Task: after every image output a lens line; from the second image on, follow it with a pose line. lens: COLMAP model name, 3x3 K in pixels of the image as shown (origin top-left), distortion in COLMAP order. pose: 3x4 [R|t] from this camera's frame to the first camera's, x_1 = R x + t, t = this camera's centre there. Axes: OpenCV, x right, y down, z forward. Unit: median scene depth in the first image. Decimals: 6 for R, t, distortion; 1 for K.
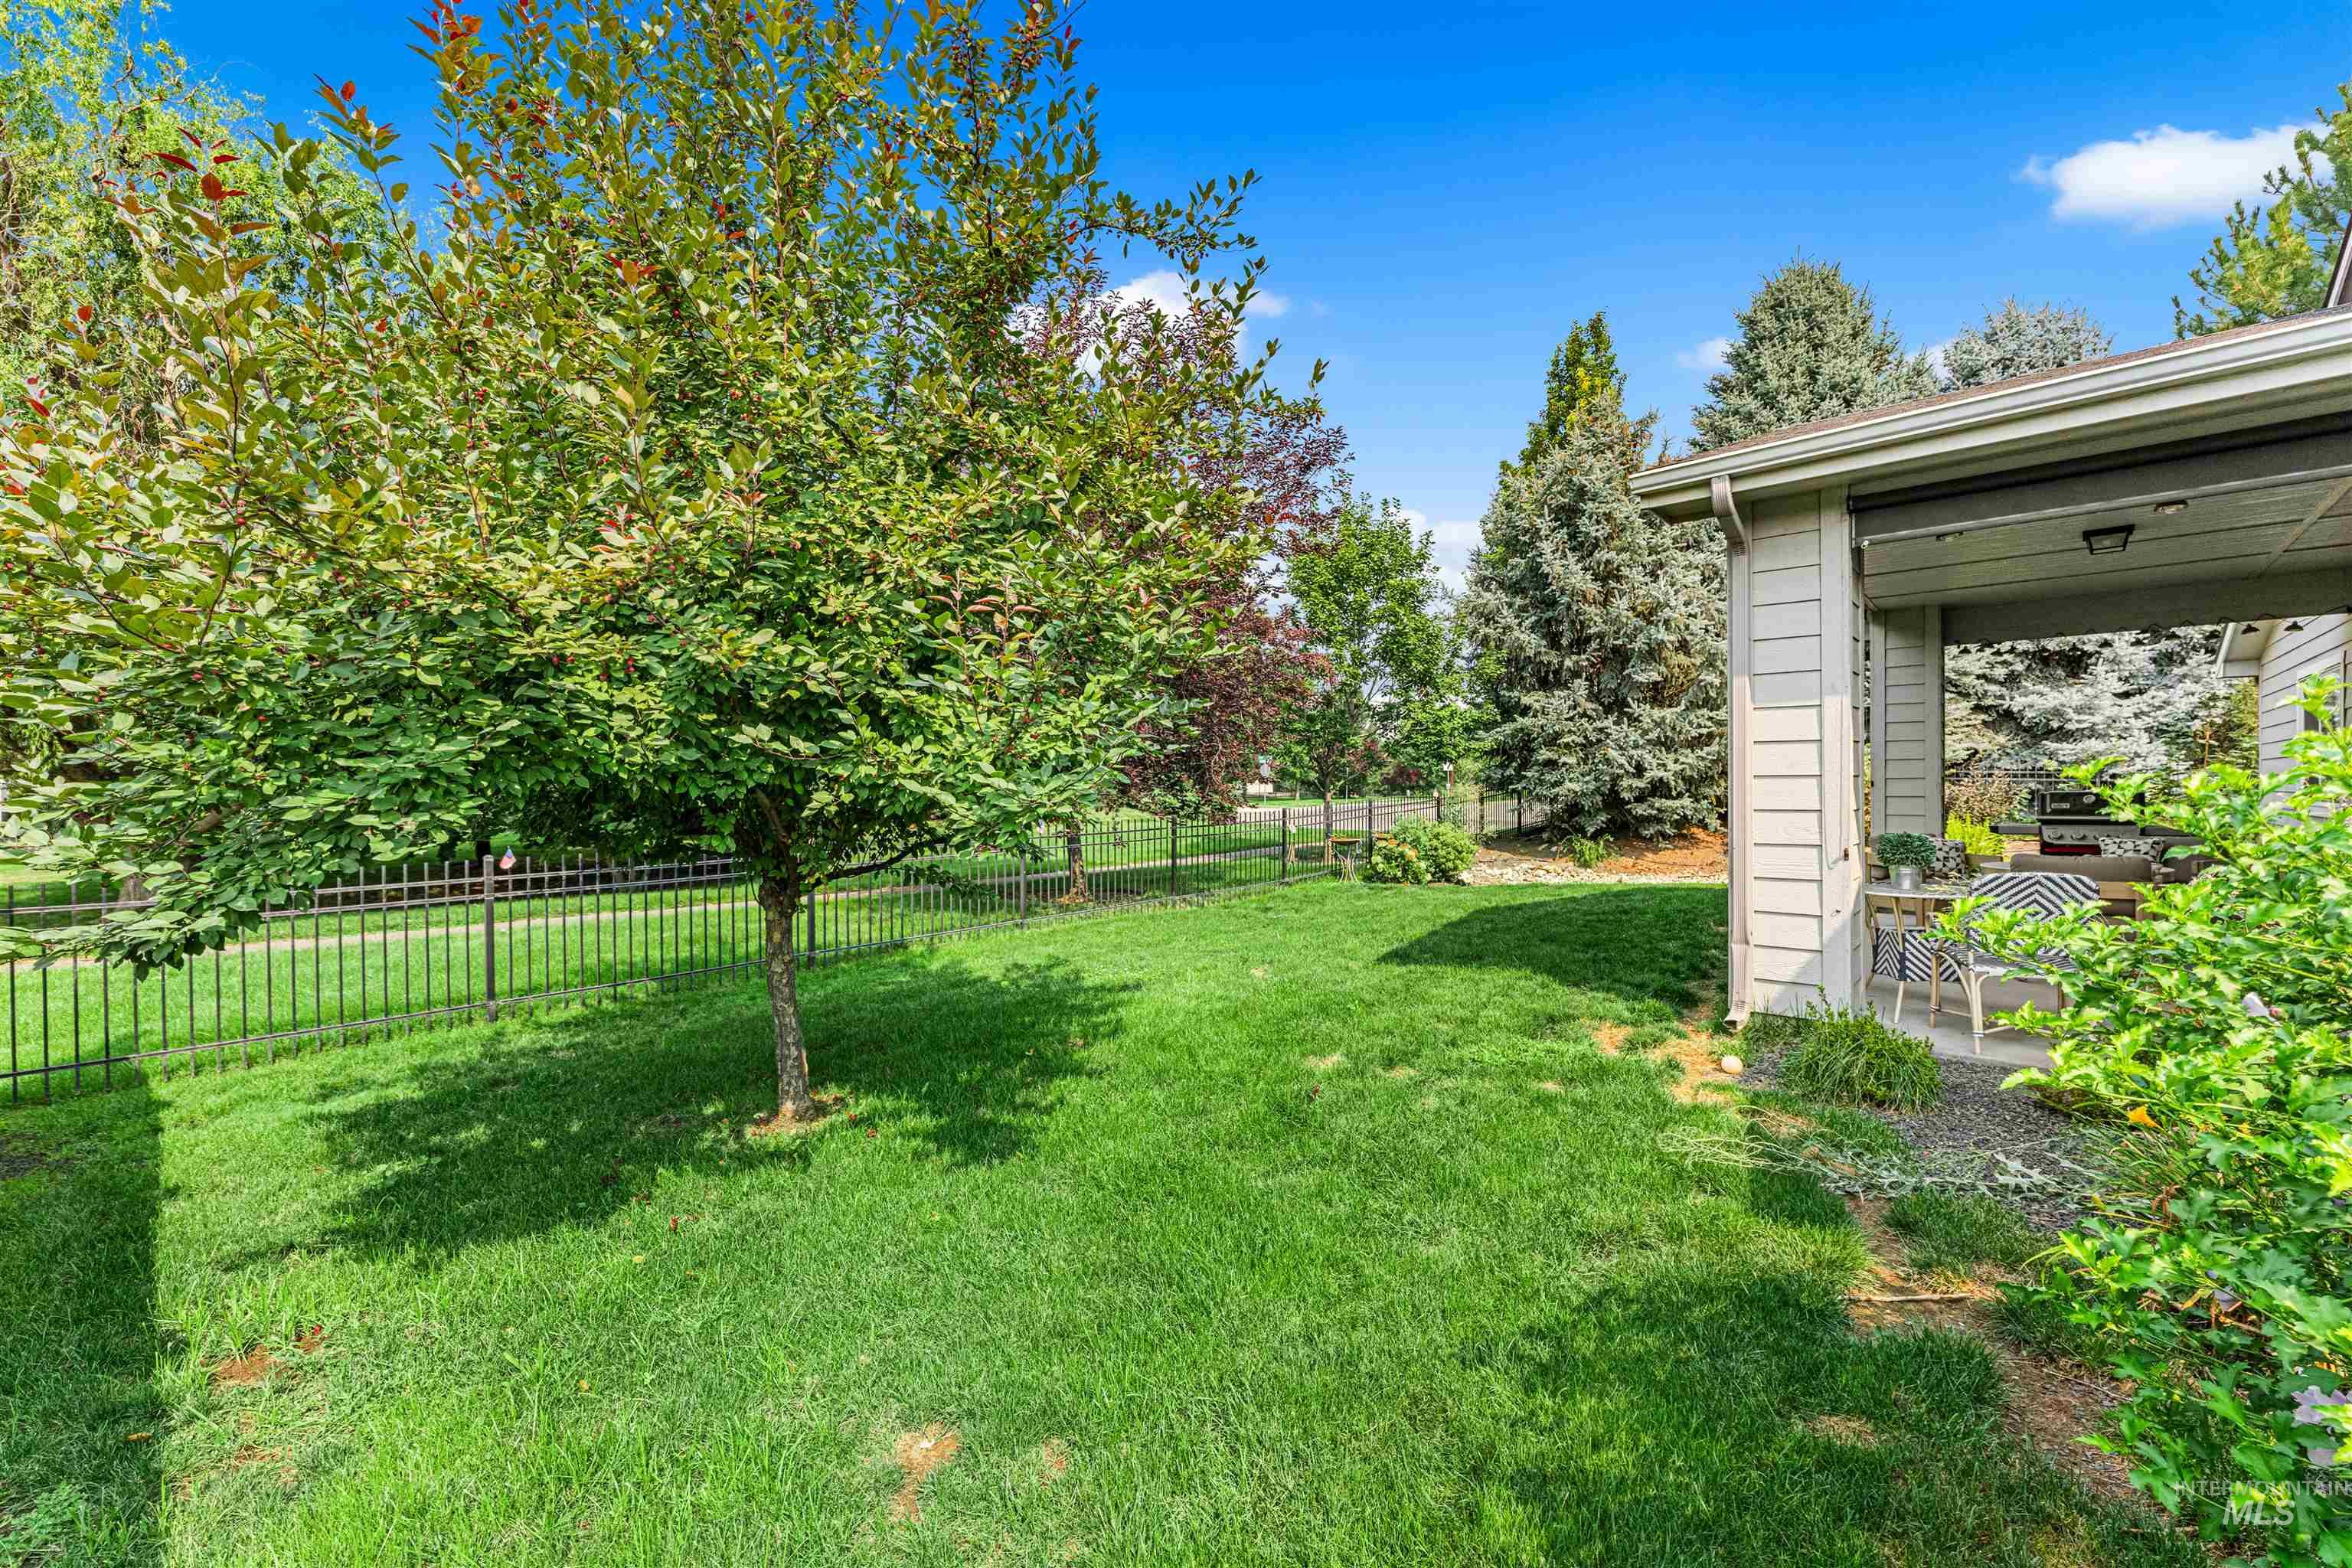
lens RADIAL K [[947.7, 0, 1165.9], [0, 947.7, 786.3], [0, 0, 1]] dist [0.000874, -0.000849]
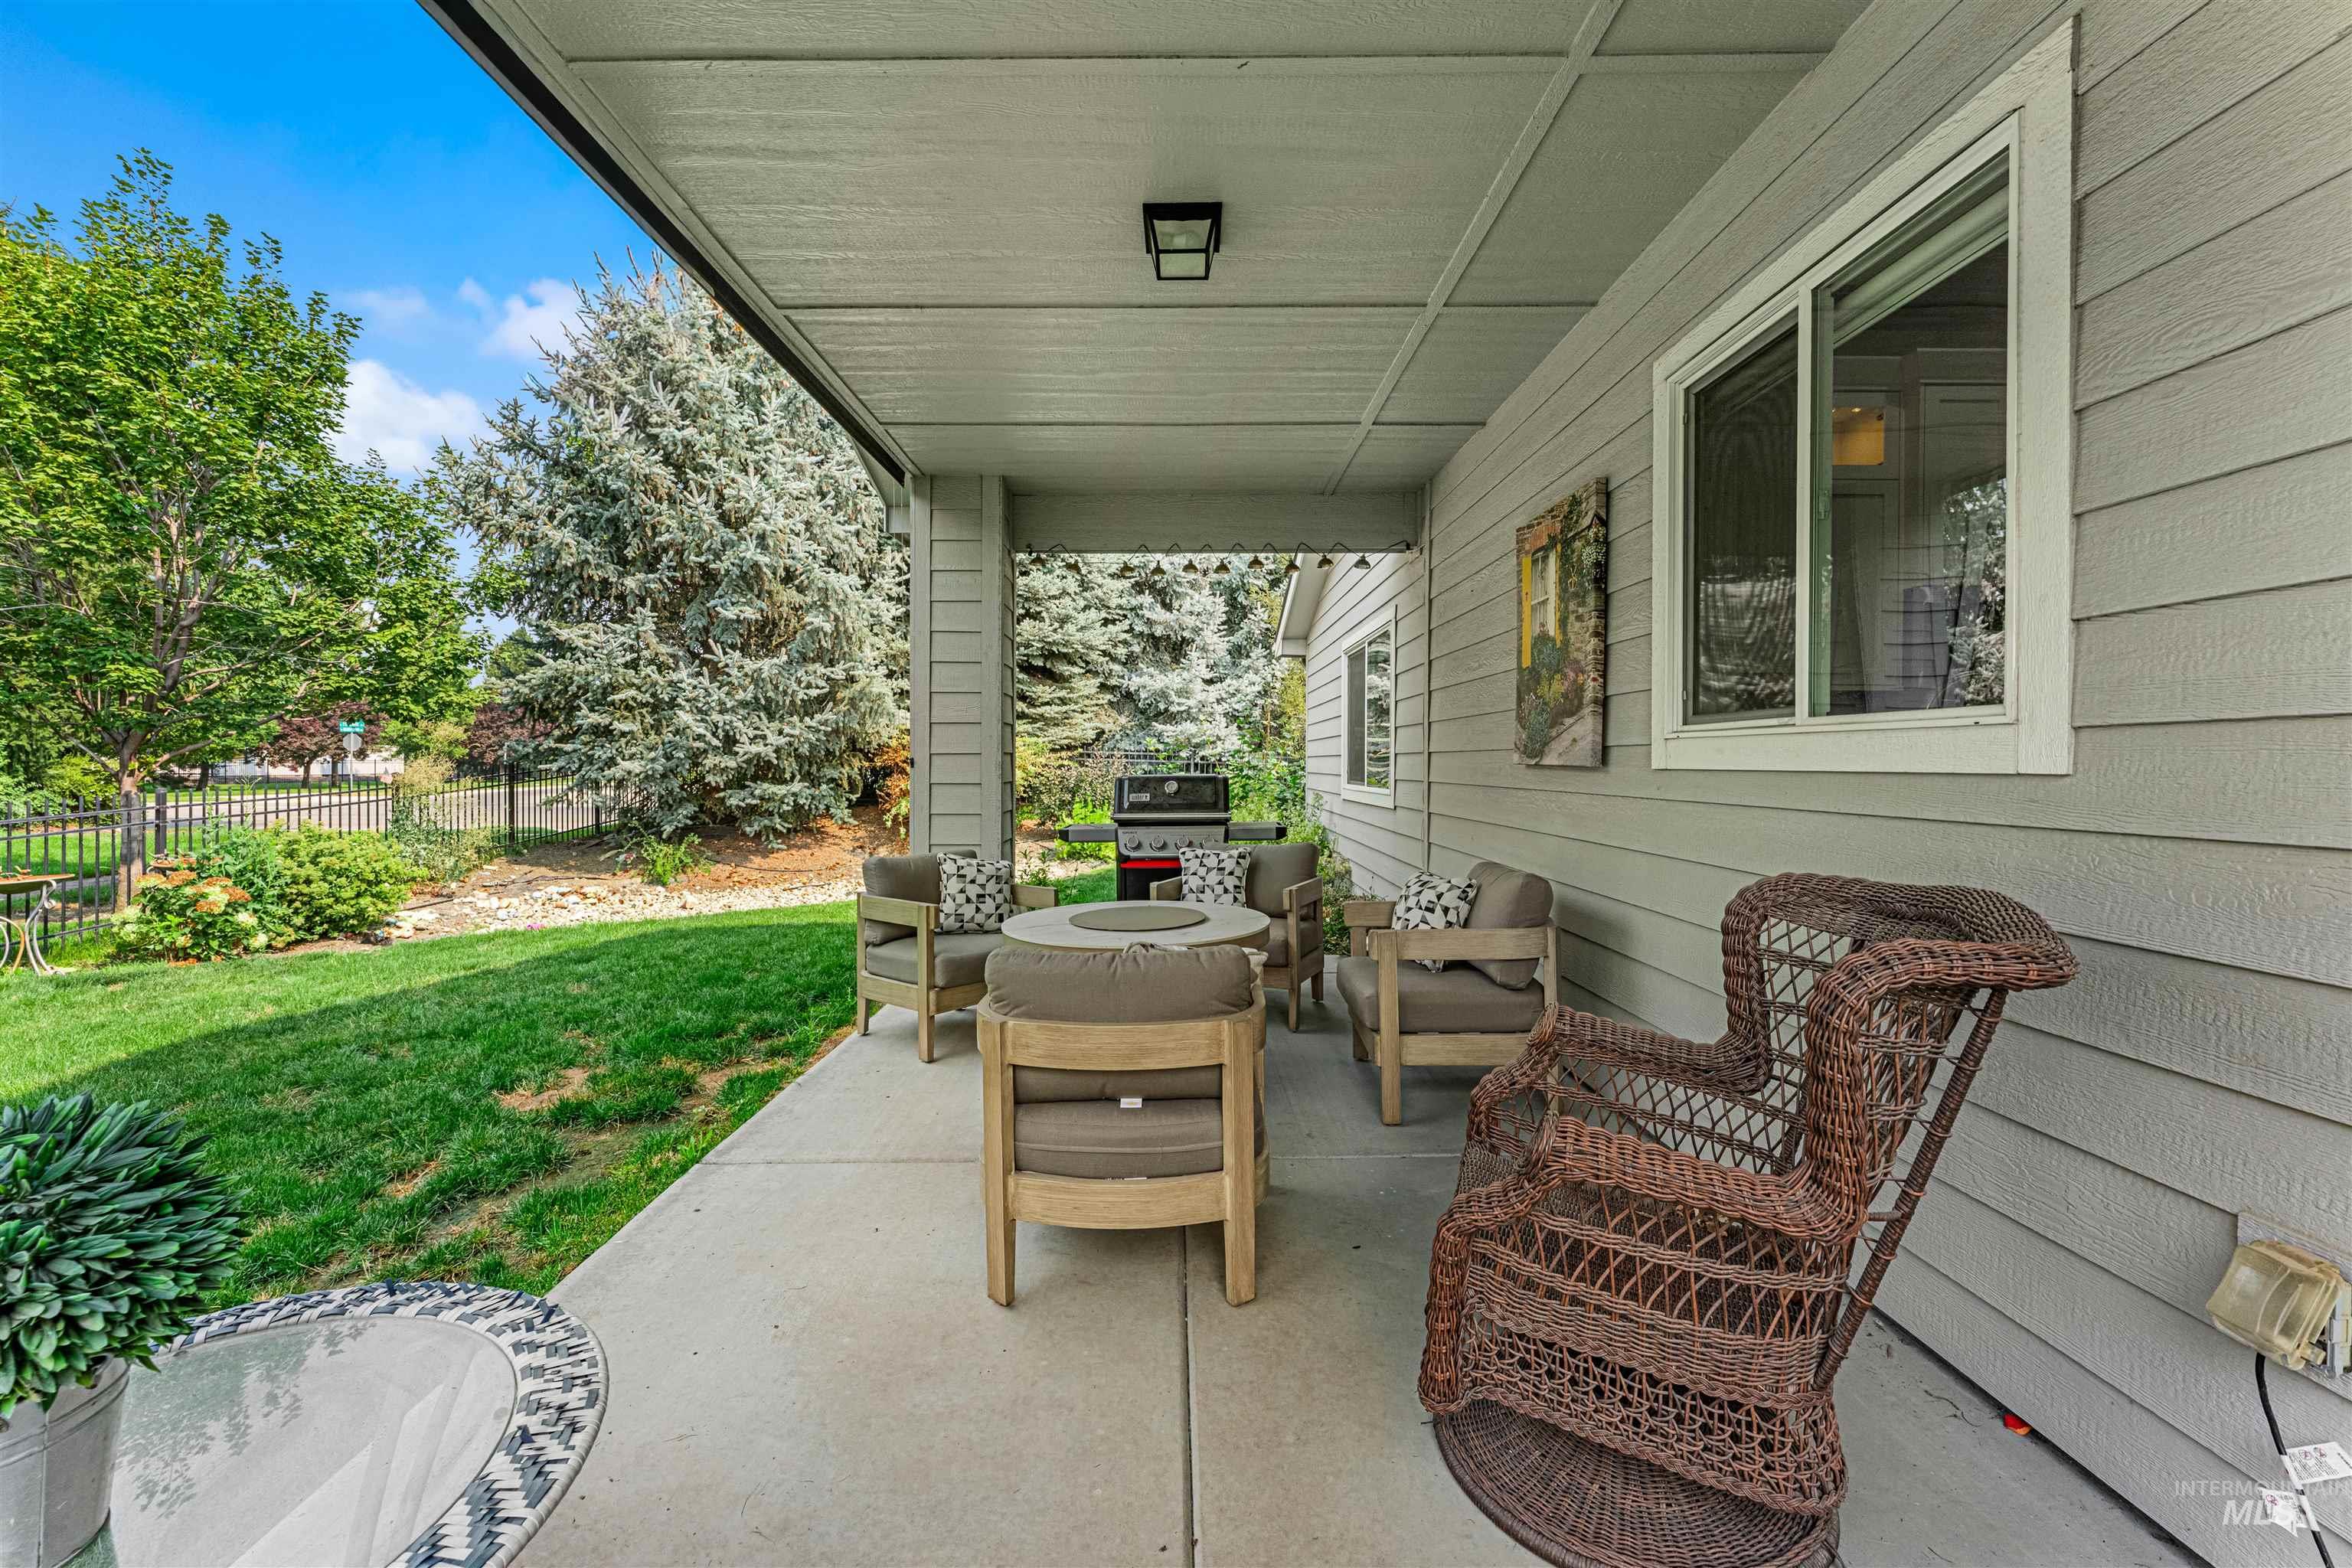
lens RADIAL K [[947.7, 0, 1181.6], [0, 947.7, 764.6], [0, 0, 1]] dist [0.000874, -0.000849]
pose [[0.725424, 0.004188, 0.688289, 0.254108], [-0.003650, 0.999991, -0.002238, -0.000821], [-0.688292, -0.000889, 0.725433, 0.248058]]
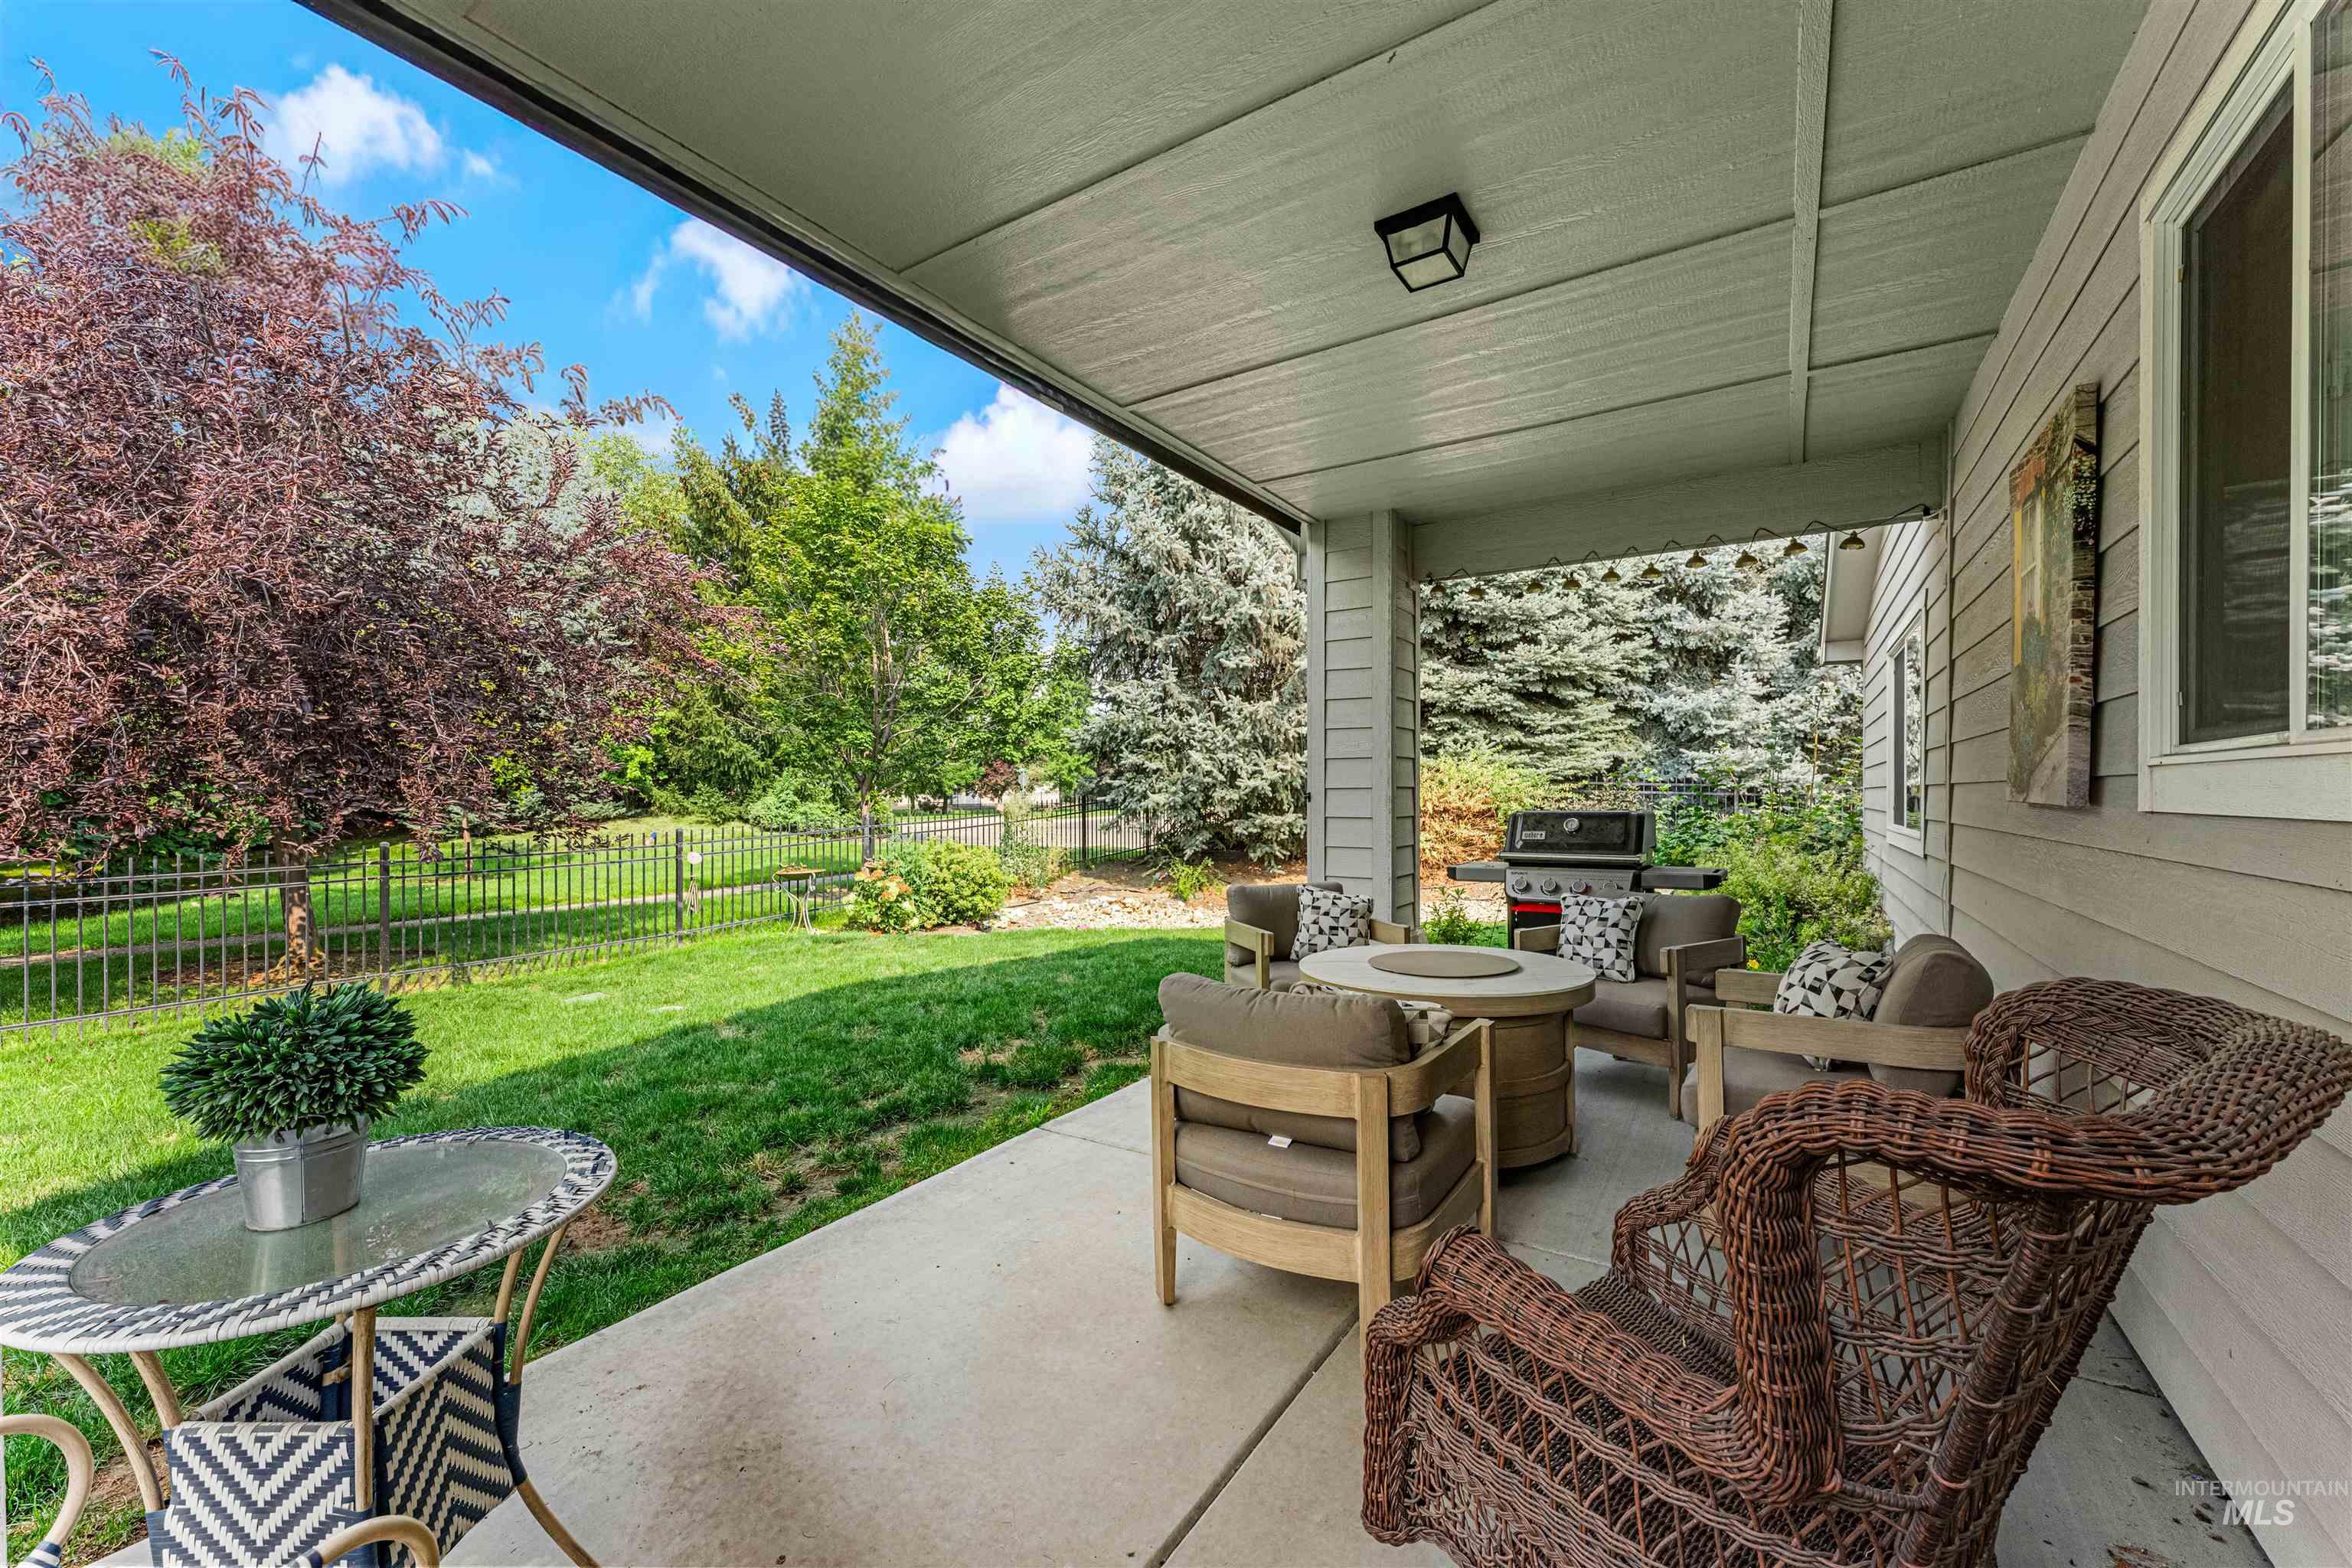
lens RADIAL K [[947.7, 0, 1172.5], [0, 947.7, 795.9], [0, 0, 1]] dist [0.000874, -0.000849]
pose [[0.984687, 0.004087, 0.174286, 0.307255], [-0.004202, 0.999991, 0.000294, -0.002394], [-0.174284, -0.001022, 0.984695, 0.218091]]
